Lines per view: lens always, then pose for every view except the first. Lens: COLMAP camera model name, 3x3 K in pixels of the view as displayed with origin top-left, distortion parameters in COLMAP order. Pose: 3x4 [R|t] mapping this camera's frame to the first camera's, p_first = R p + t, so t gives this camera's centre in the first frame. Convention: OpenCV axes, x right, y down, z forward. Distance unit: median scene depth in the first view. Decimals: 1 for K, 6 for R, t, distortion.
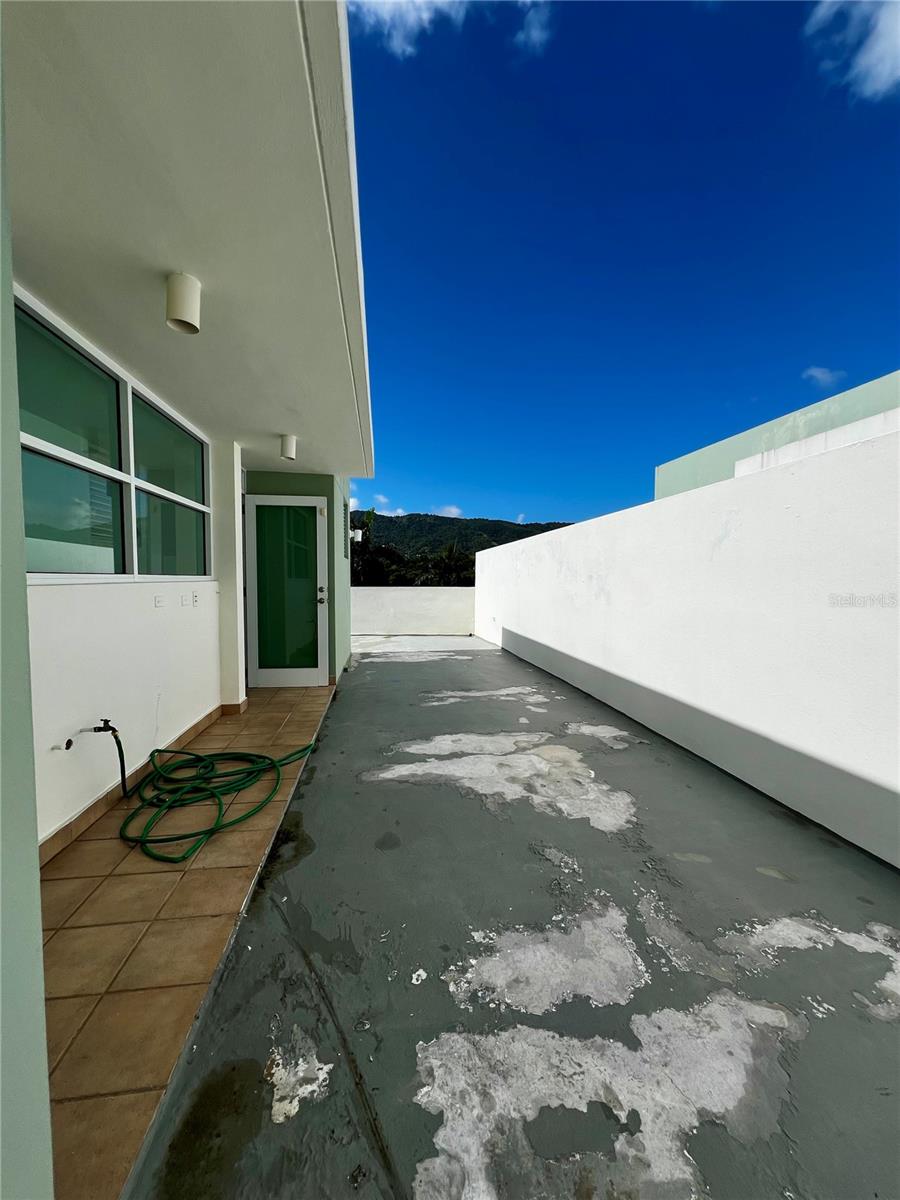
lens RADIAL K [[485.4, 0, 451.7], [0, 485.4, 605.8], [0, 0, 1]] dist [-0.000697, 0.000286]
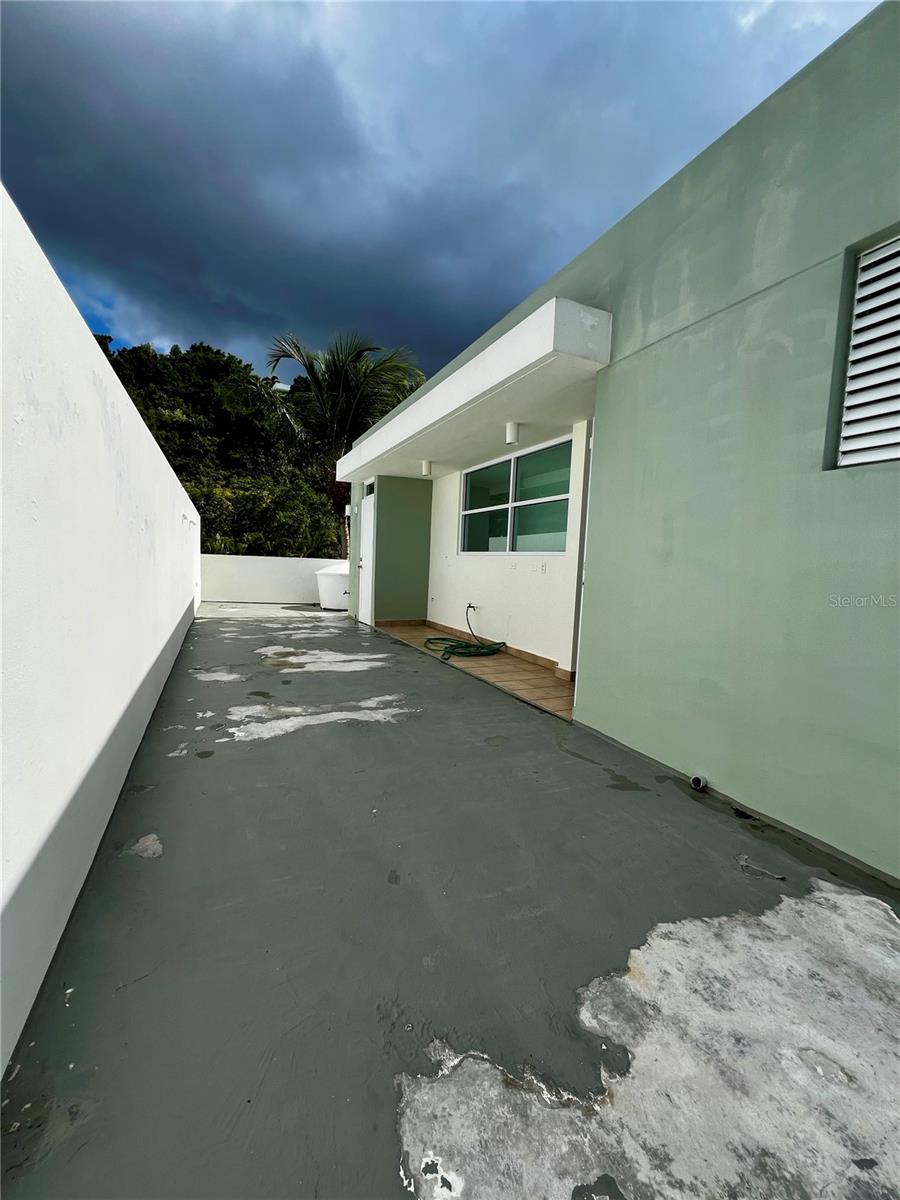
lens RADIAL K [[485.4, 0, 451.7], [0, 485.4, 605.8], [0, 0, 1]] dist [-0.000697, 0.000286]
pose [[-0.953057, -0.015296, -0.302406, 0.108487], [-0.059721, 0.988601, 0.138211, -0.063114], [0.296844, 0.149783, -0.943106, 1.701173]]
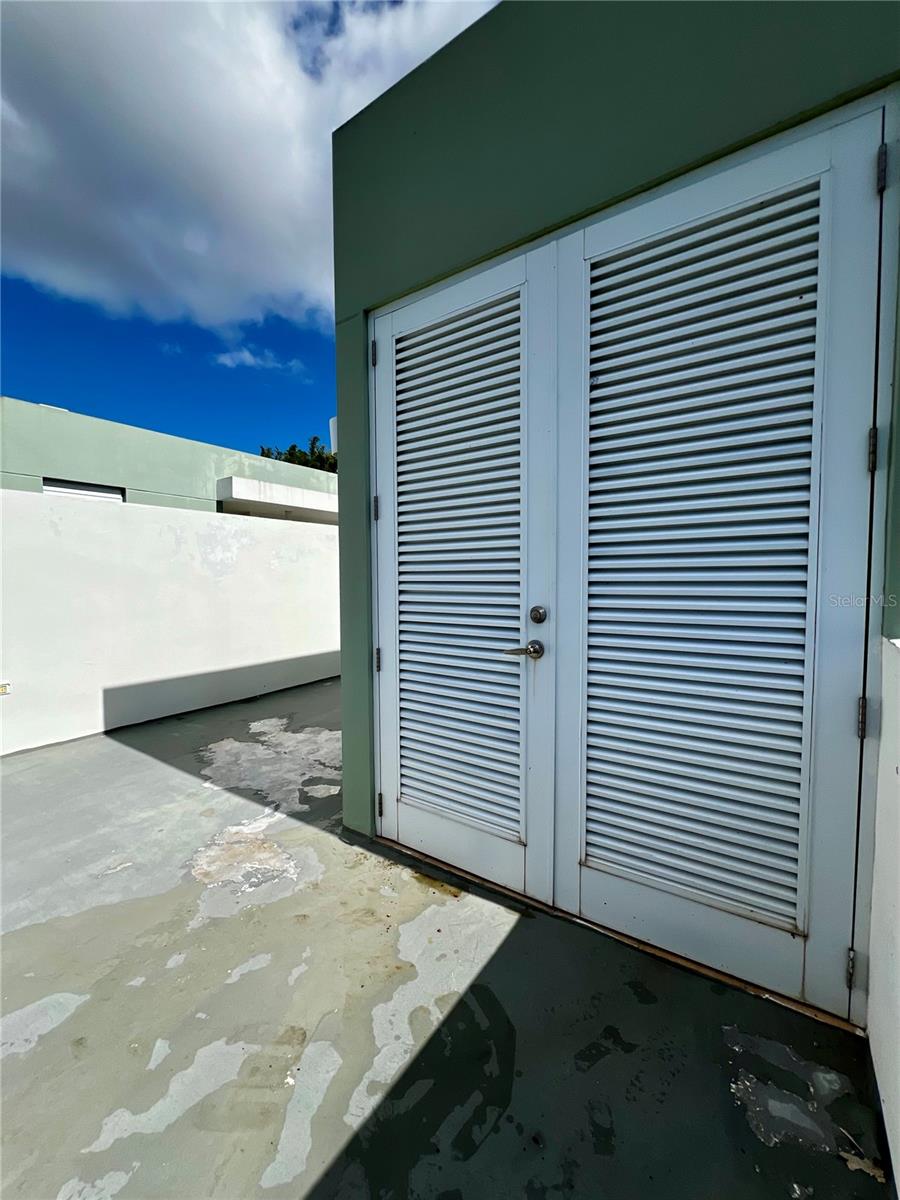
lens RADIAL K [[485.4, 0, 451.7], [0, 485.4, 605.8], [0, 0, 1]] dist [-0.000697, 0.000286]
pose [[-0.736519, -0.037386, 0.675383, -0.765587], [0.038030, 0.994603, 0.096528, -0.099362], [-0.675347, 0.096780, -0.731123, 1.935083]]
